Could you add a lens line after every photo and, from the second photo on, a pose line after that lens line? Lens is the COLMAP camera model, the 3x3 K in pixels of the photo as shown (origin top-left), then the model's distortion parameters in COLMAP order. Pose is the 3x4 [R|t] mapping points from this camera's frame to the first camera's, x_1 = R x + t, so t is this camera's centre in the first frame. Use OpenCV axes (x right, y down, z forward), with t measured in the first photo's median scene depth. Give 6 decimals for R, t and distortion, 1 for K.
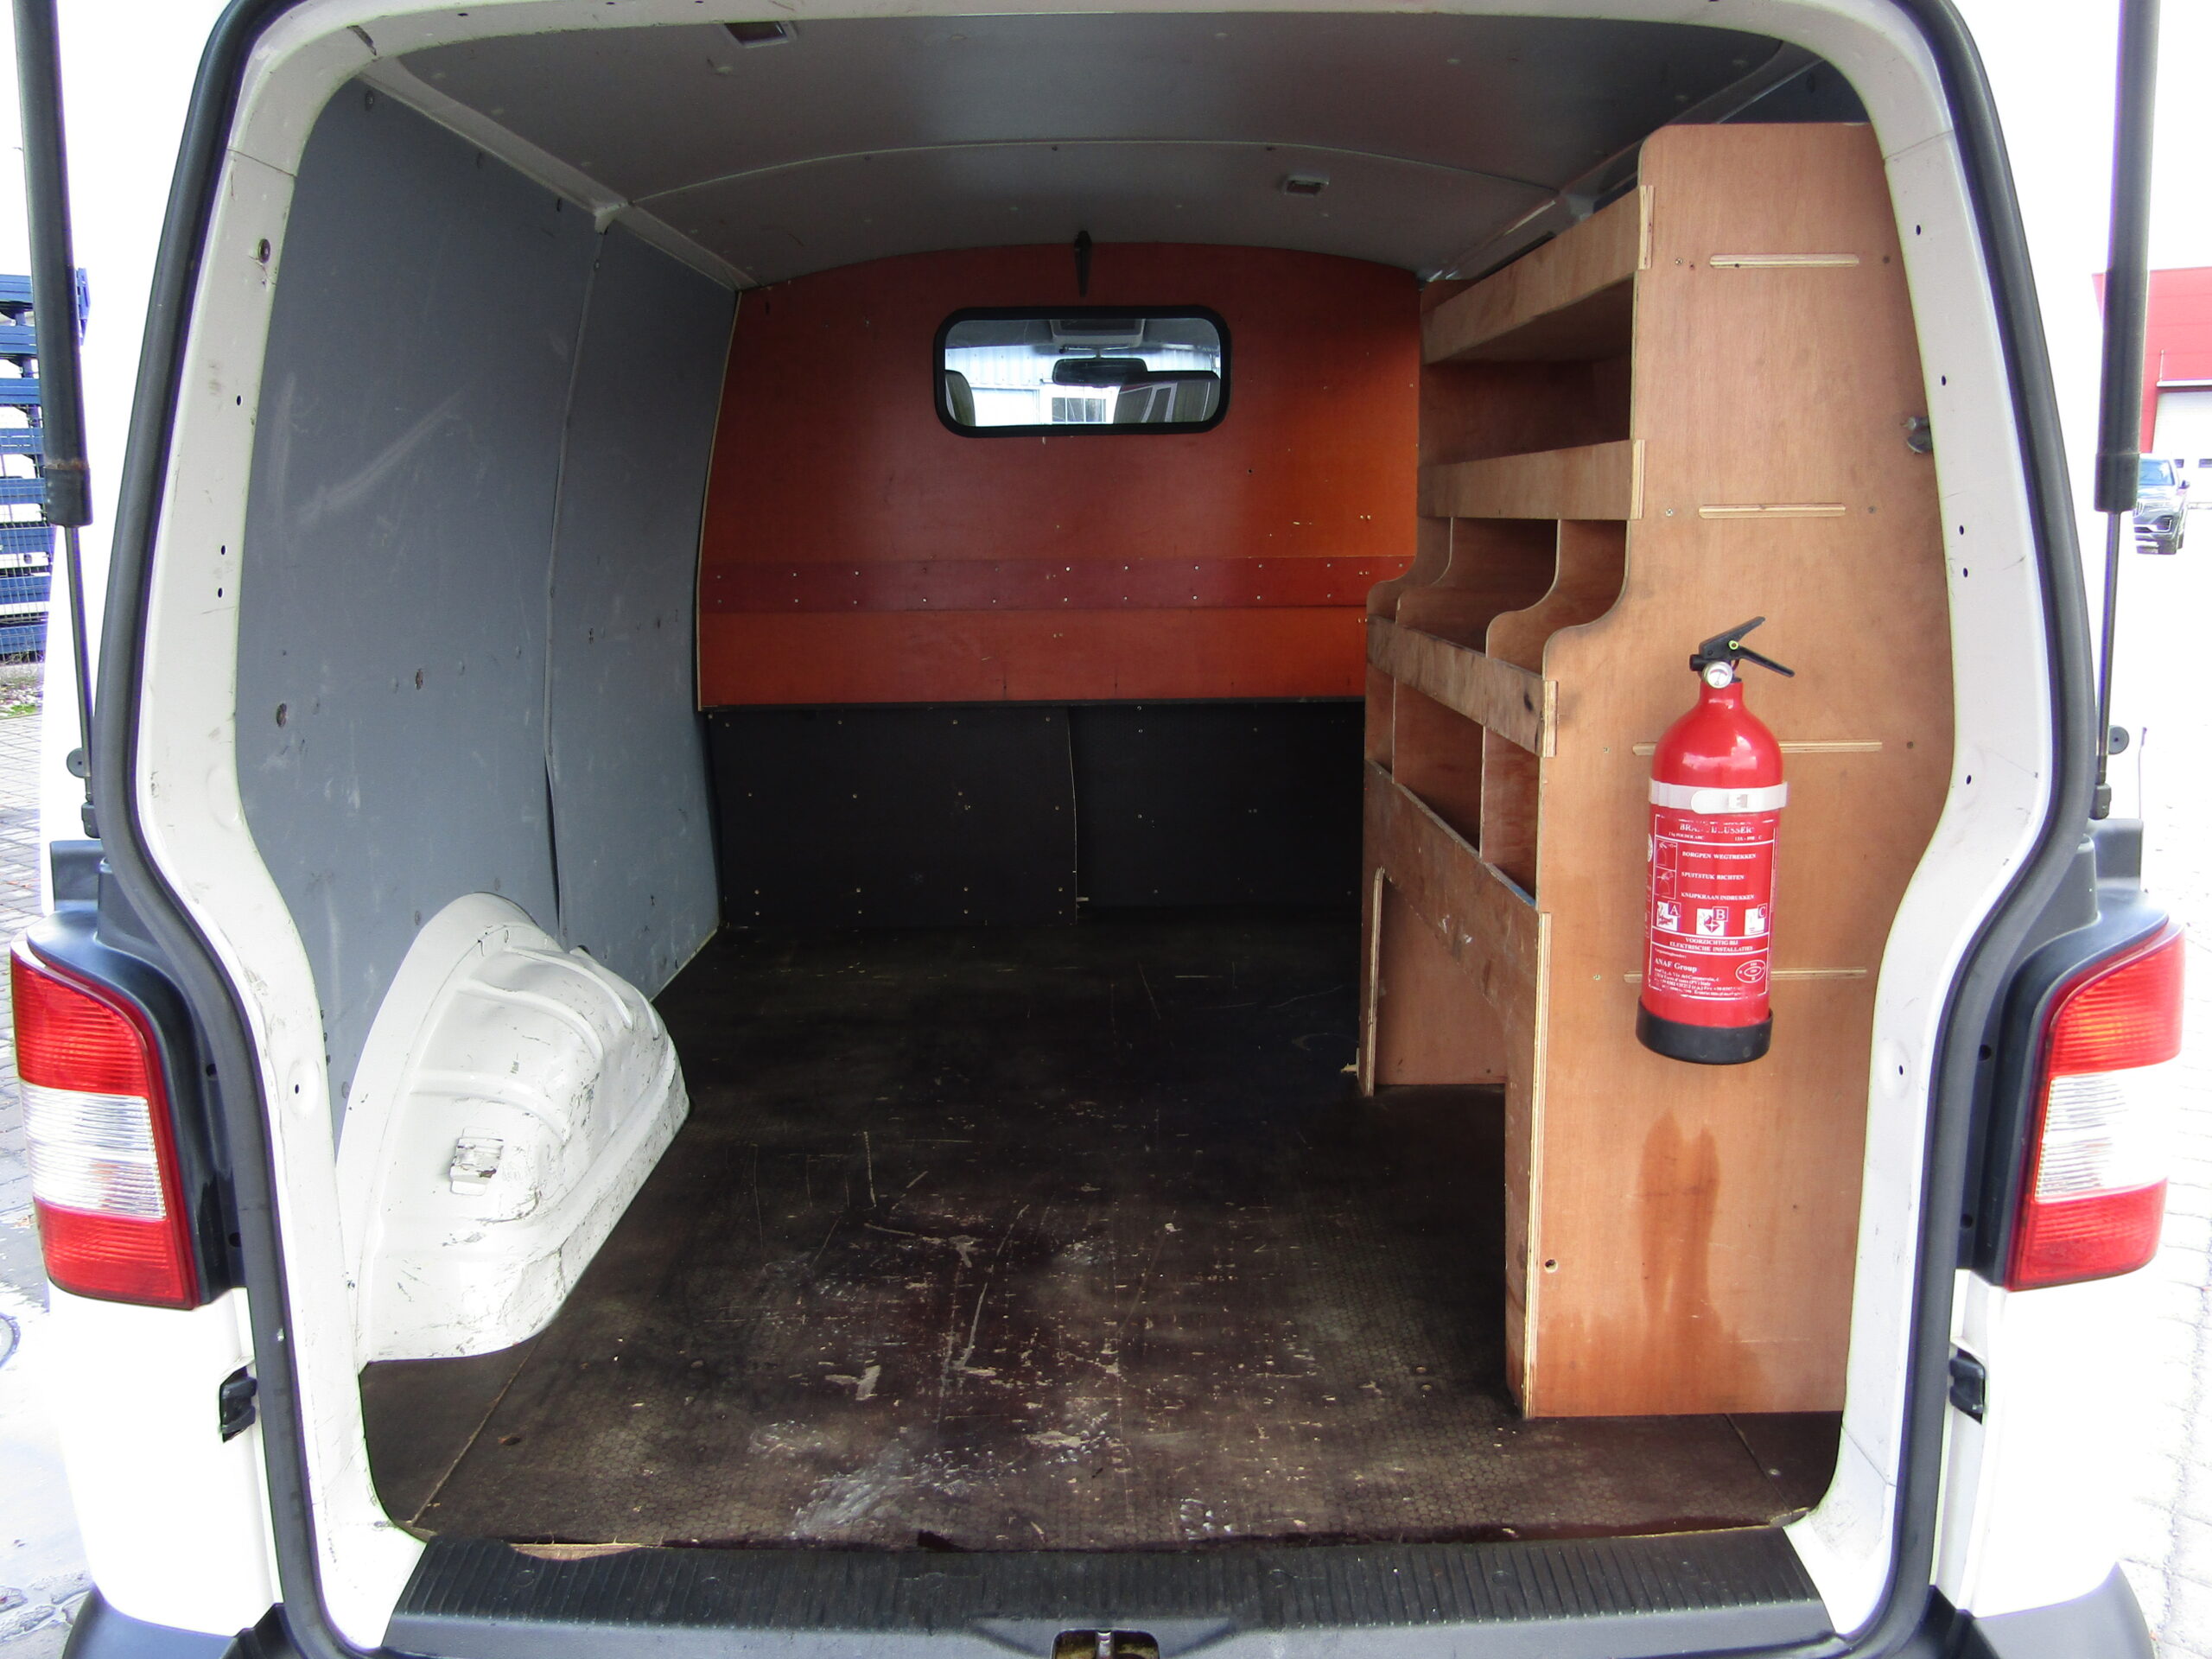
lens RADIAL K [[1655.1, 0, 1106.0], [0, 1655.1, 829.5], [0, 0, 1]] dist [-0.002488, -0.005087]
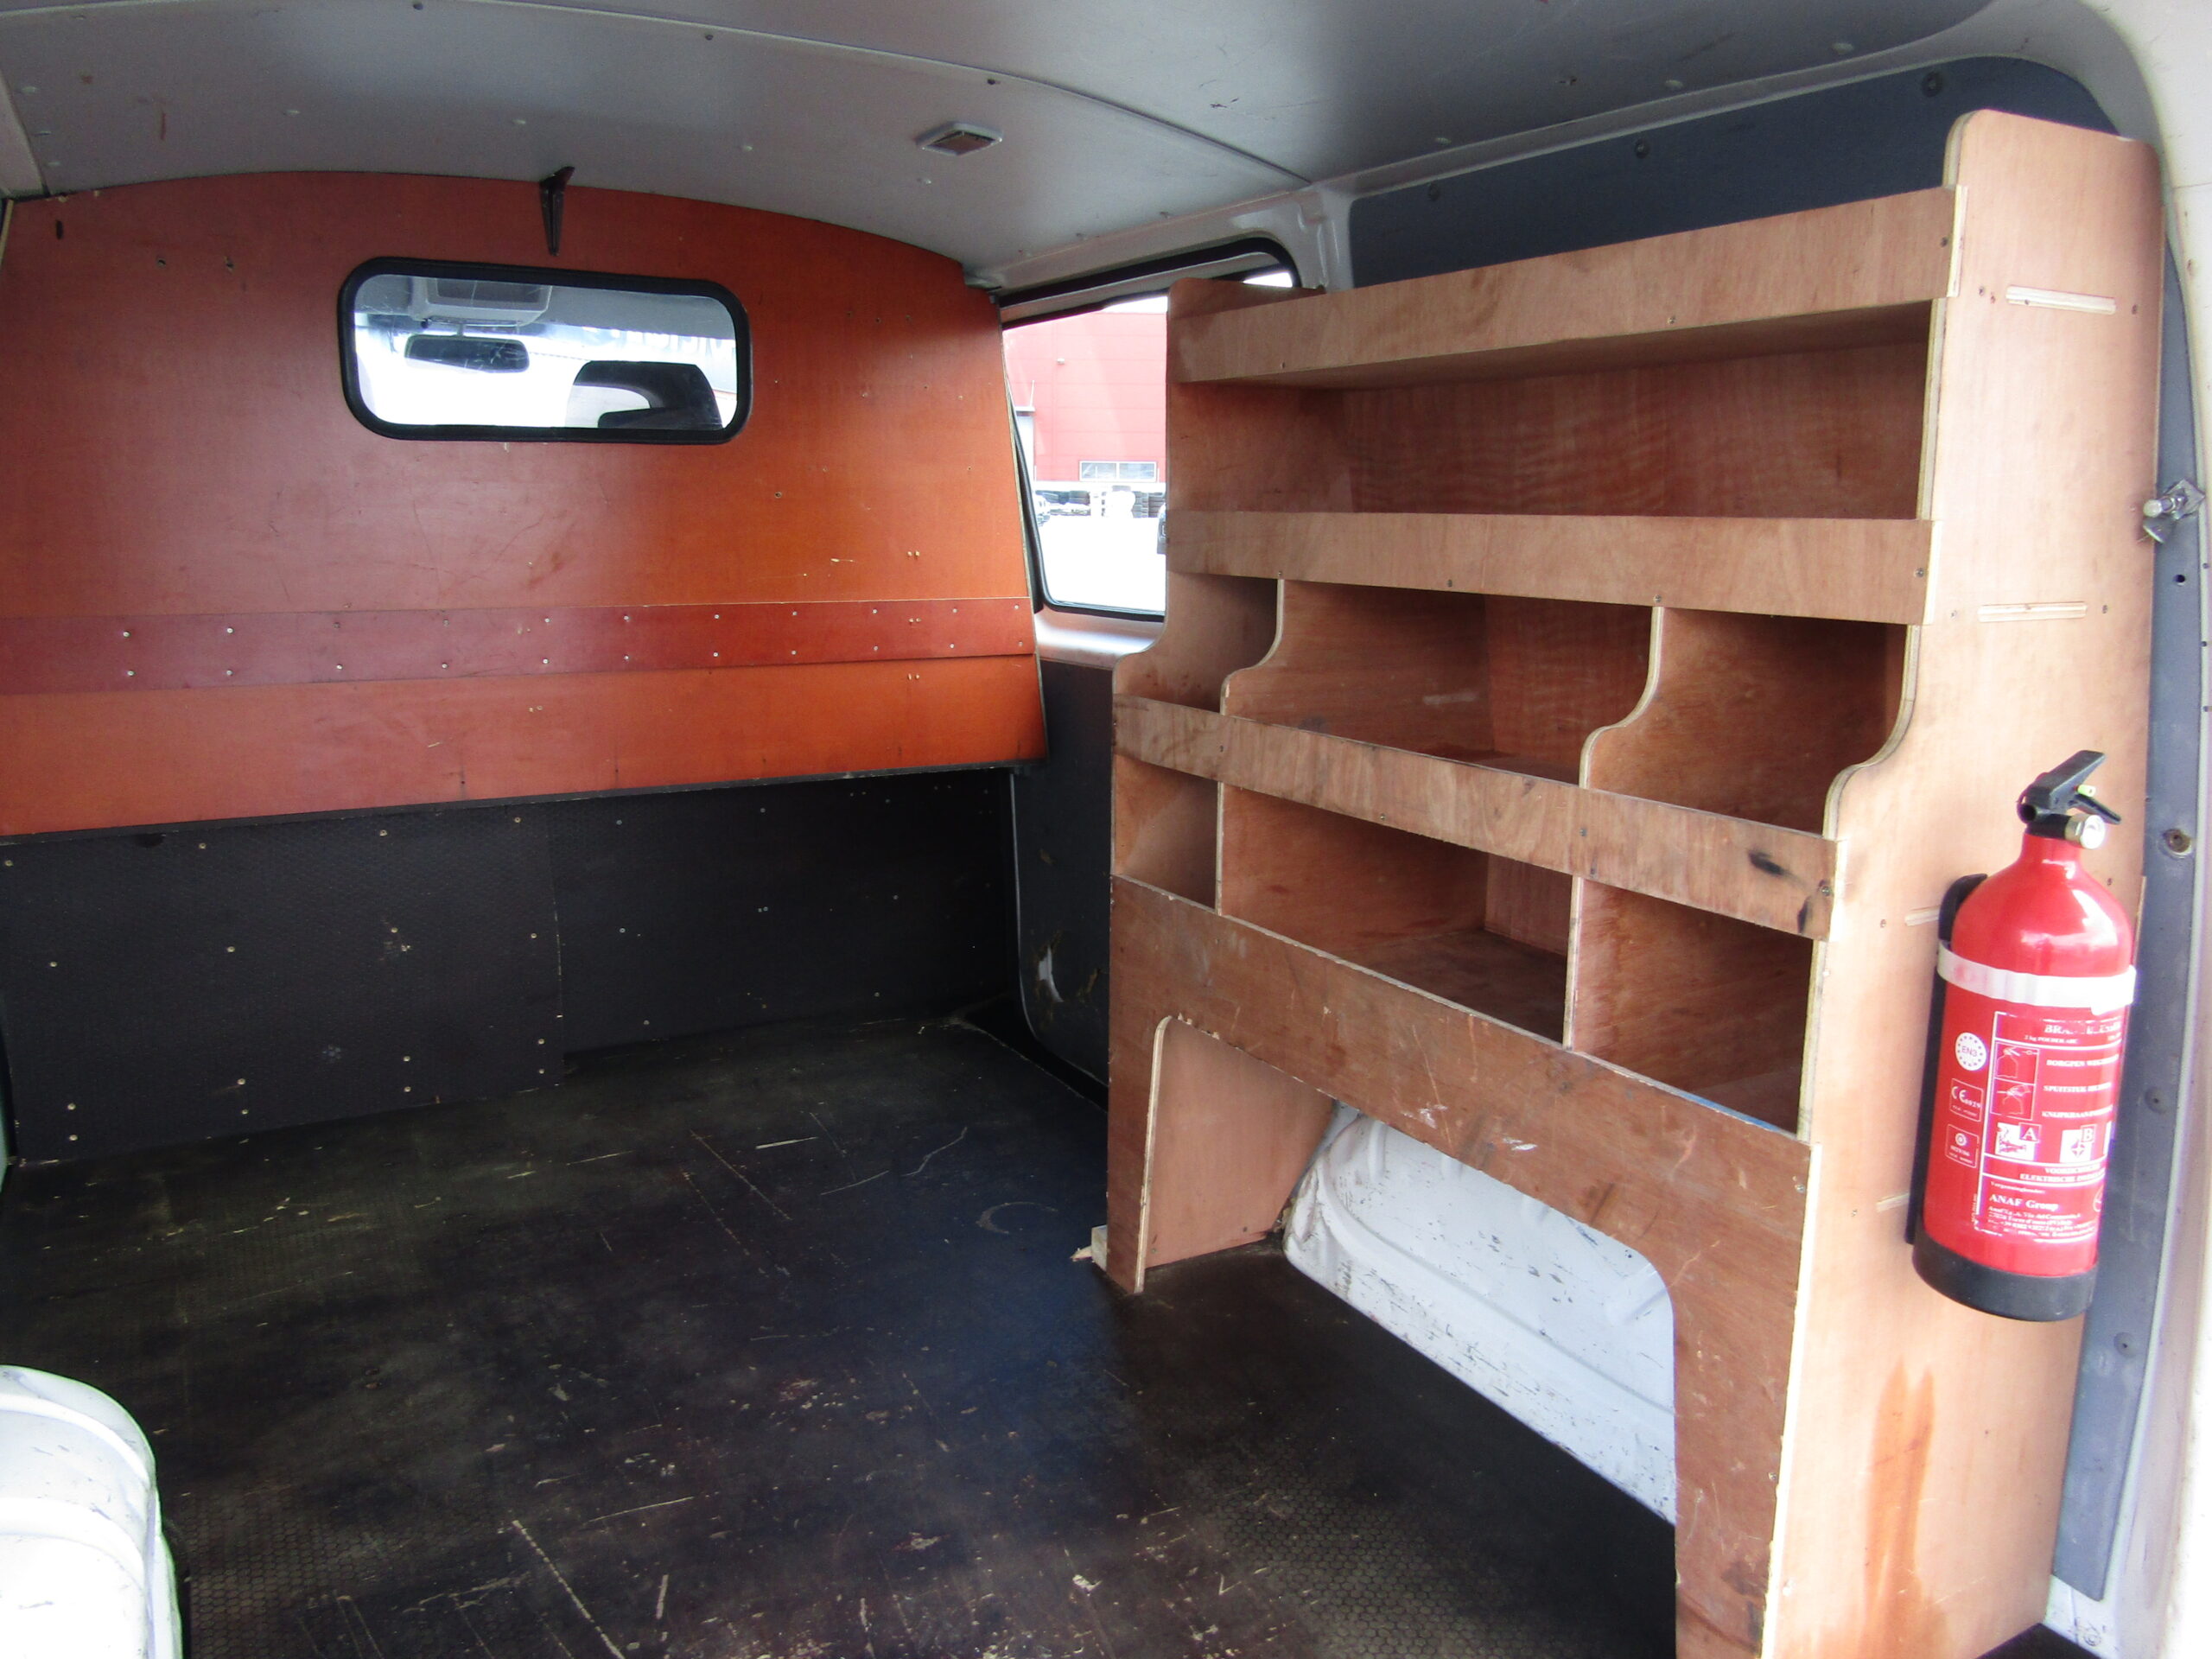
lens RADIAL K [[1655.1, 0, 1106.0], [0, 1655.1, 829.5], [0, 0, 1]] dist [-0.002488, -0.005087]
pose [[0.873777, -0.073063, 0.480808, -0.352926], [0.072701, 0.997165, 0.019407, -0.125046], [-0.480863, 0.017997, 0.876611, 0.475593]]
